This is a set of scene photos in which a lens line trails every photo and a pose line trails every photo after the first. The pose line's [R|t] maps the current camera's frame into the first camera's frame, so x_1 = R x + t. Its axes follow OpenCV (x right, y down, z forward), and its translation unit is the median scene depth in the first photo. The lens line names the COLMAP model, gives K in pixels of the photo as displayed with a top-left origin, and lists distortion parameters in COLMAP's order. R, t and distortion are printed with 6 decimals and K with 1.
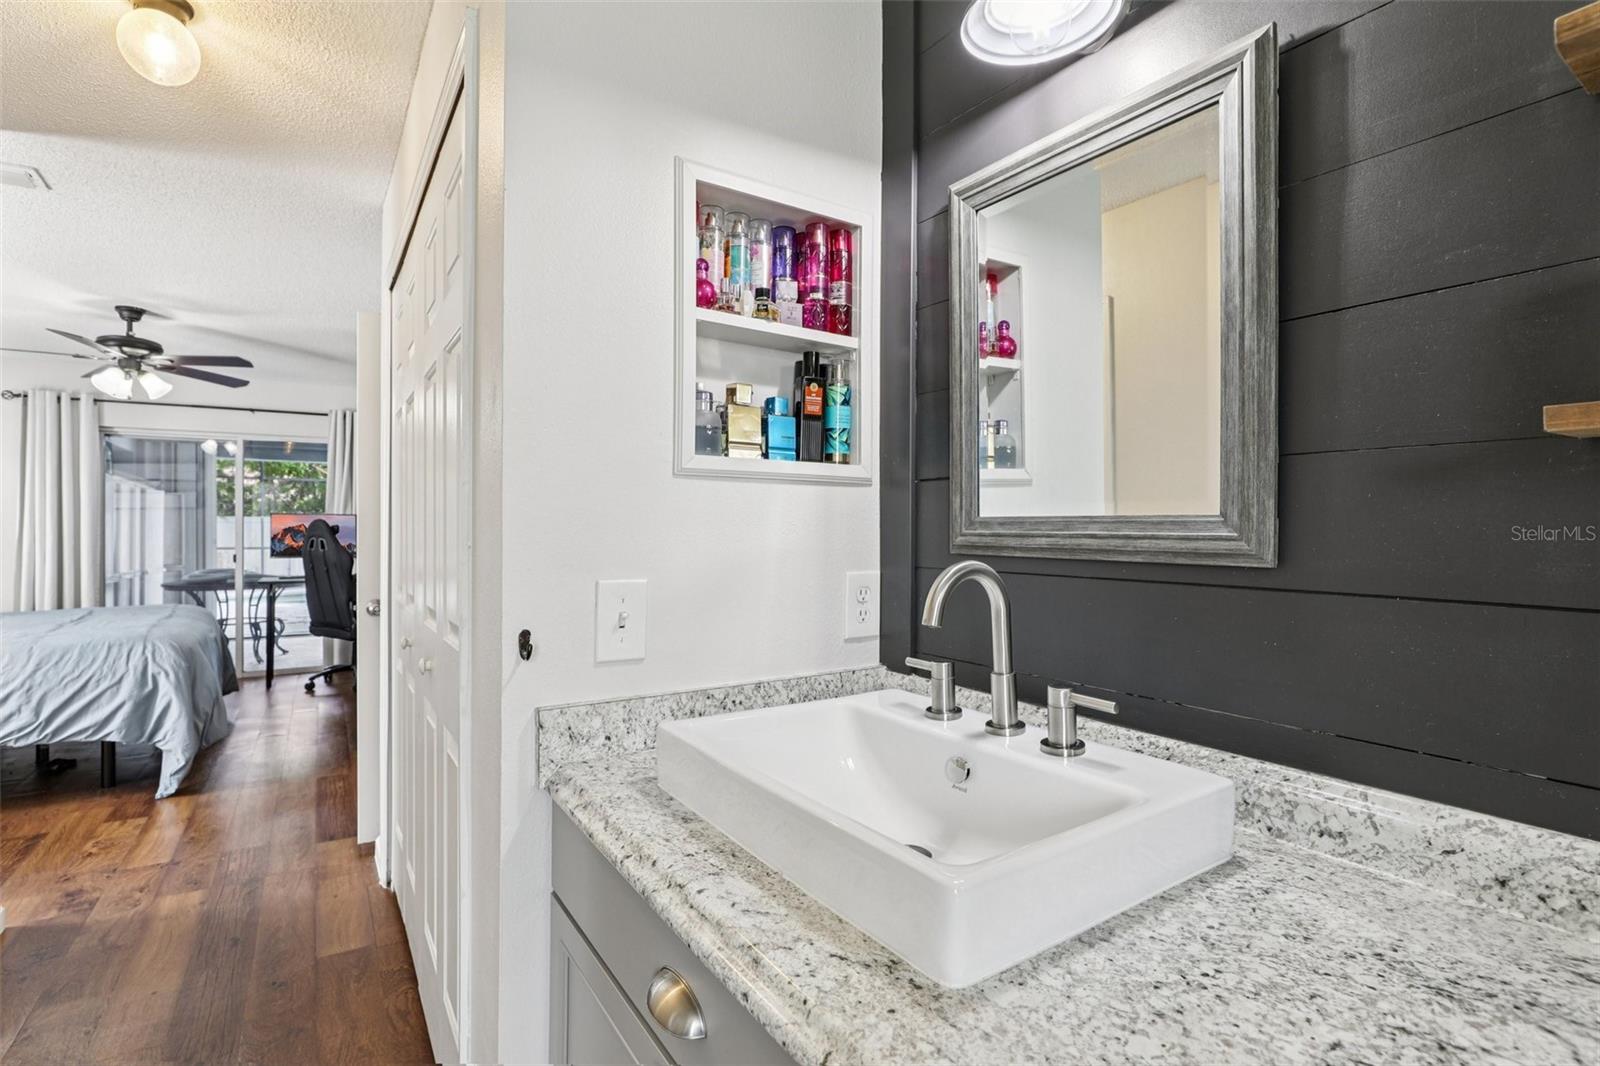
lens RADIAL K [[741.5, 0, 803.1], [0, 741.5, 546.1], [0, 0, 1]] dist [-0.026383, 0.002357]
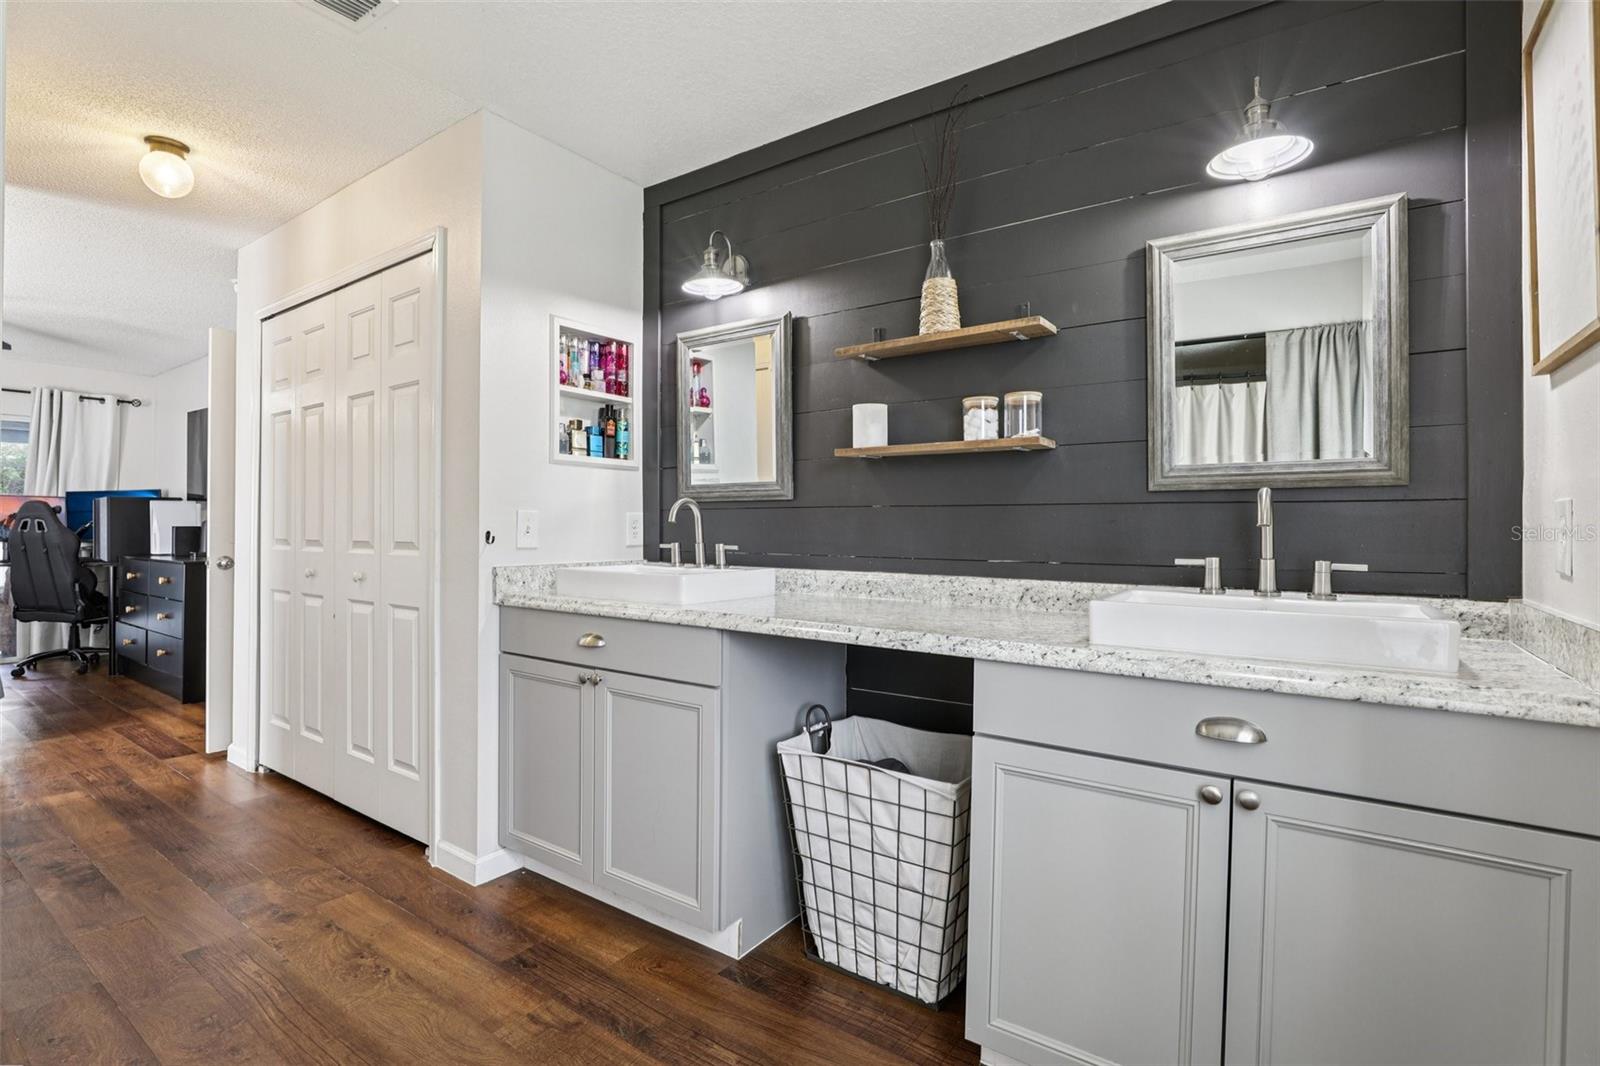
lens RADIAL K [[741.5, 0, 801.5], [0, 741.5, 526.6], [0, 0, 1]] dist [-0.026383, 0.002357]
pose [[0.931253, -0.005505, 0.364333, -0.247349], [0.013047, 0.999748, -0.018243, 0.122245], [-0.364141, 0.021743, 0.931090, -1.116679]]
